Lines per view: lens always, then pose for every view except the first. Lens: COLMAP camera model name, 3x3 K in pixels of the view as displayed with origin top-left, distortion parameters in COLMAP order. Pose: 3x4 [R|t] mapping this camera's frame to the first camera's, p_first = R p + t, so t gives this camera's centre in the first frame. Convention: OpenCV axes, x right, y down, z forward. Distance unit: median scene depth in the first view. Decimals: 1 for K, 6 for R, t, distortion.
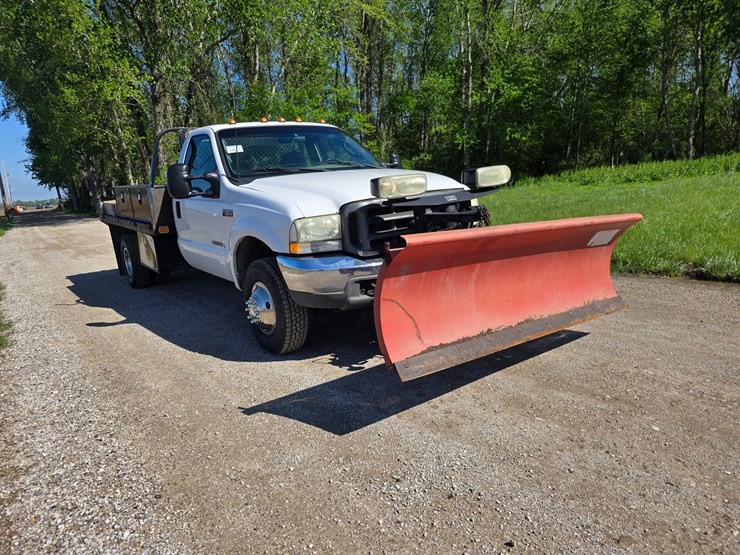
lens RADIAL K [[500.0, 0, 364.0], [0, 500.0, 277.9], [0, 0, 1]] dist [0.042982, -0.033425]
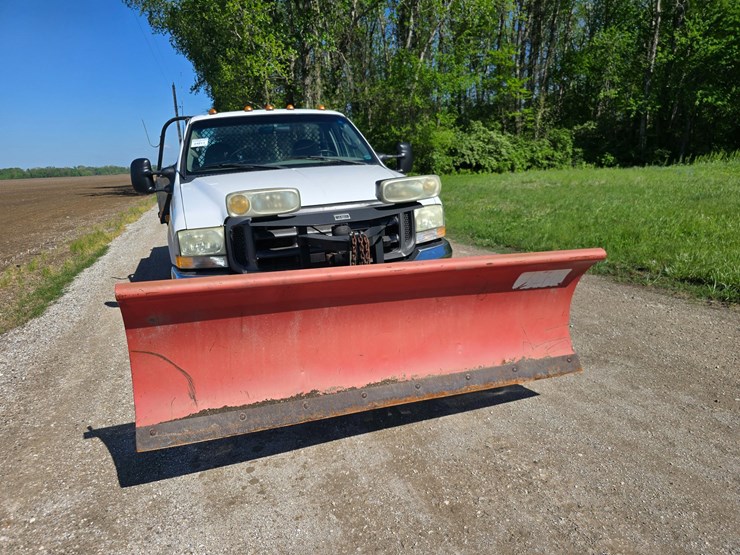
lens RADIAL K [[500.0, 0, 367.8], [0, 500.0, 283.7], [0, 0, 1]] dist [0.042982, -0.033425]
pose [[0.951887, 0.091361, -0.292513, 0.314522], [-0.070277, 0.994167, 0.081816, -0.080944], [0.298281, -0.057322, 0.952755, 0.149284]]
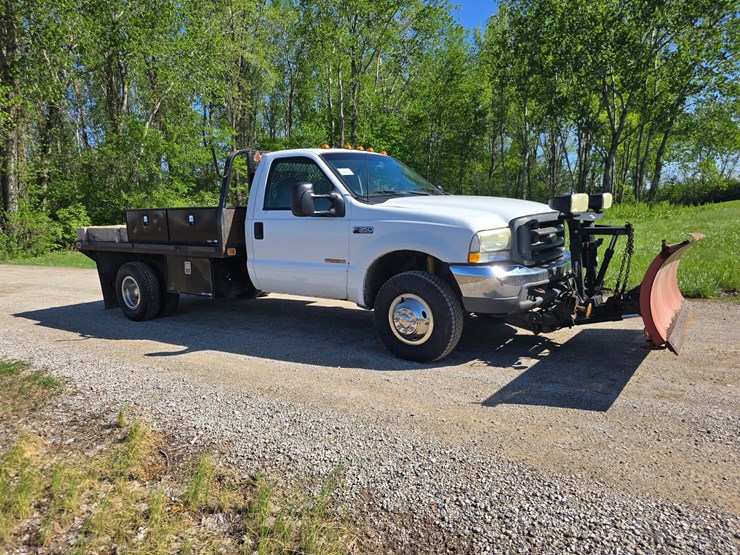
lens RADIAL K [[500.0, 0, 362.8], [0, 500.0, 273.8], [0, 0, 1]] dist [0.042982, -0.033425]
pose [[0.957670, -0.002694, 0.287856, -0.466730], [0.030851, 0.995158, -0.093326, 0.047365], [-0.286210, 0.098256, 0.953116, 0.016092]]
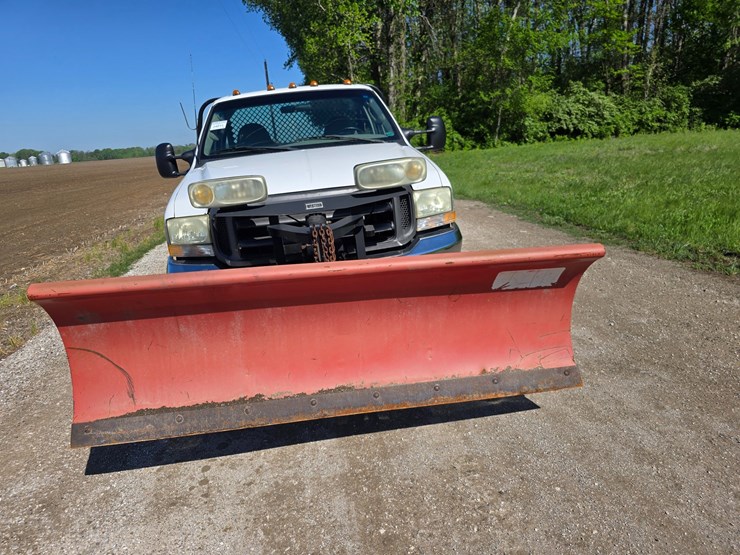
lens RADIAL K [[500.0, 0, 362.2], [0, 500.0, 280.7], [0, 0, 1]] dist [0.042982, -0.033425]
pose [[0.877704, 0.126890, -0.462099, 0.408617], [-0.066804, 0.987289, 0.144217, -0.108418], [0.474524, -0.095710, 0.875024, 0.239180]]
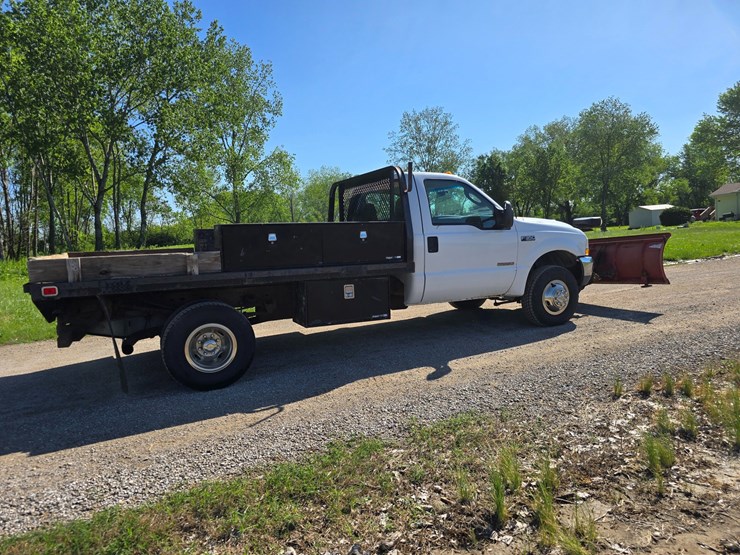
lens RADIAL K [[499.6, 0, 369.8], [0, 499.6, 276.3], [0, 0, 1]] dist [0.048854, -0.039205]
pose [[0.206065, -0.022411, 0.978282, -1.443465], [0.234278, 0.971792, -0.027086, -0.075157], [-0.950079, 0.234772, 0.205503, 0.946967]]
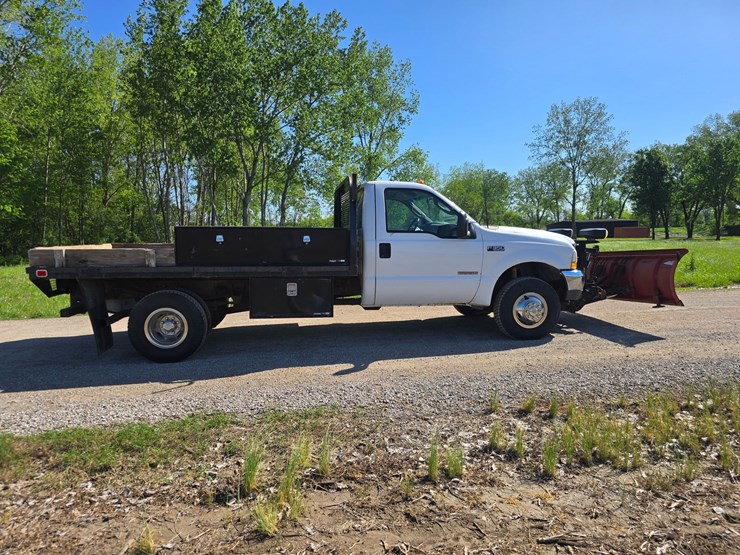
lens RADIAL K [[499.6, 0, 365.9], [0, 499.6, 276.8], [0, 0, 1]] dist [0.048854, -0.039205]
pose [[0.475686, -0.009451, 0.879564, -1.379642], [0.159506, 0.984291, -0.075688, -0.002497], [-0.865032, 0.176299, 0.469722, 0.545518]]
